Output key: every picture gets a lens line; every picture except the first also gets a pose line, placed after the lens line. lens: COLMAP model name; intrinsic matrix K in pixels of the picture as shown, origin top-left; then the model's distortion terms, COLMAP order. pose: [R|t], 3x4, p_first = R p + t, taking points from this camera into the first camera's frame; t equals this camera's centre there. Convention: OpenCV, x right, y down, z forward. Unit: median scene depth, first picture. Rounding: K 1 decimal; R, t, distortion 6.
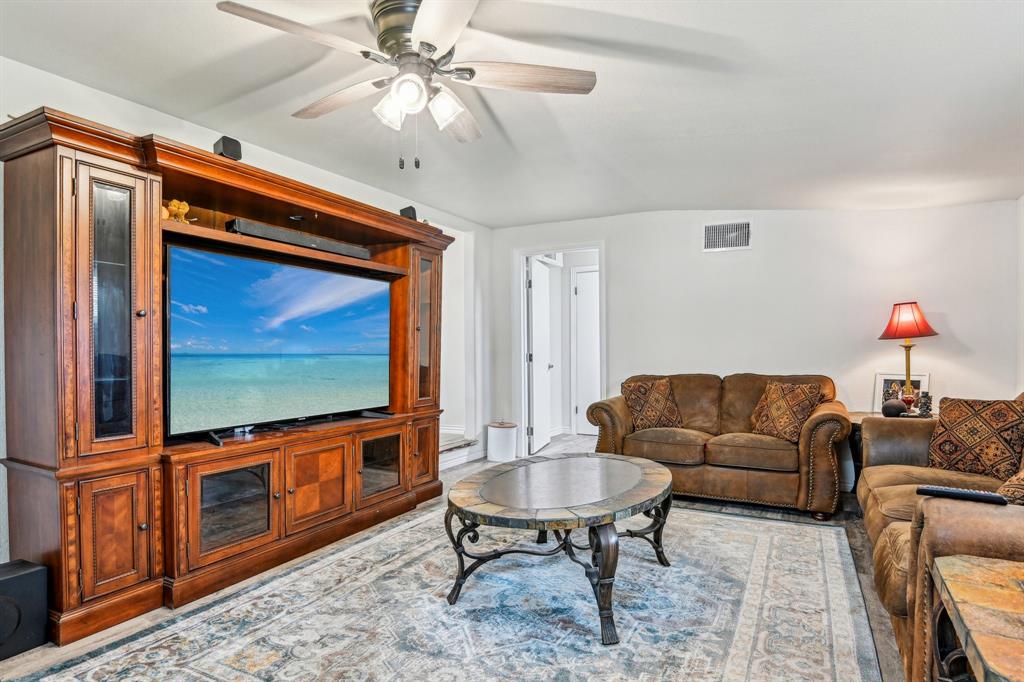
lens RADIAL K [[556.7, 0, 516.9], [0, 556.7, 345.5], [0, 0, 1]] dist [-0.017062, -0.006925]
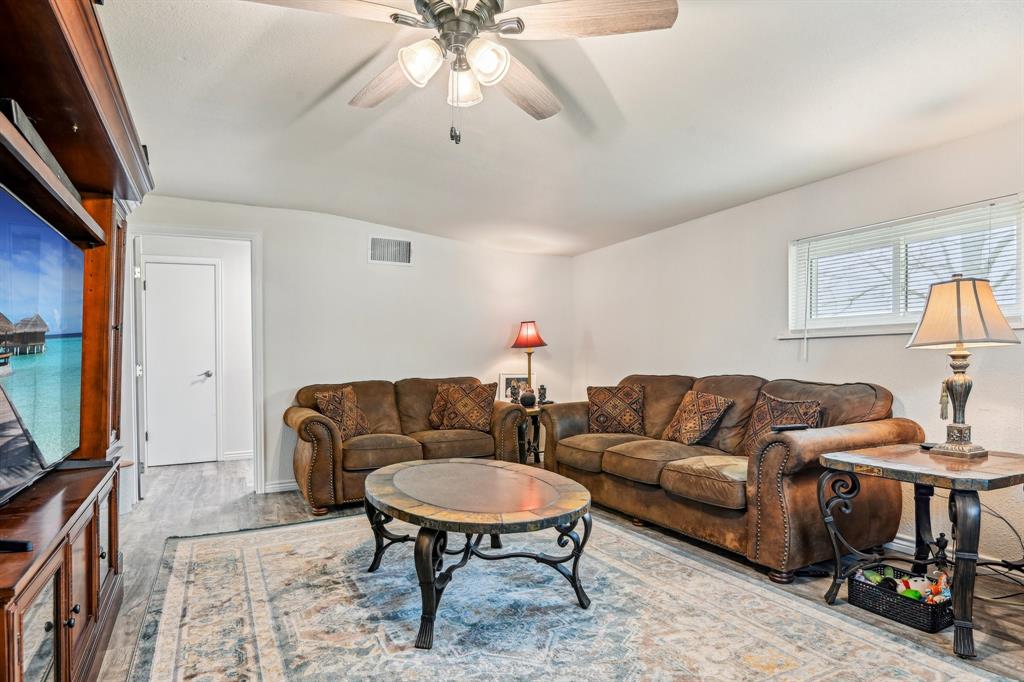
lens RADIAL K [[556.7, 0, 516.0], [0, 556.7, 344.0], [0, 0, 1]] dist [-0.017062, -0.006925]
pose [[0.564039, 0.015478, 0.825603, -0.482767], [0.004096, 0.999760, -0.021541, 0.008649], [-0.825738, 0.015532, 0.563840, 0.253364]]
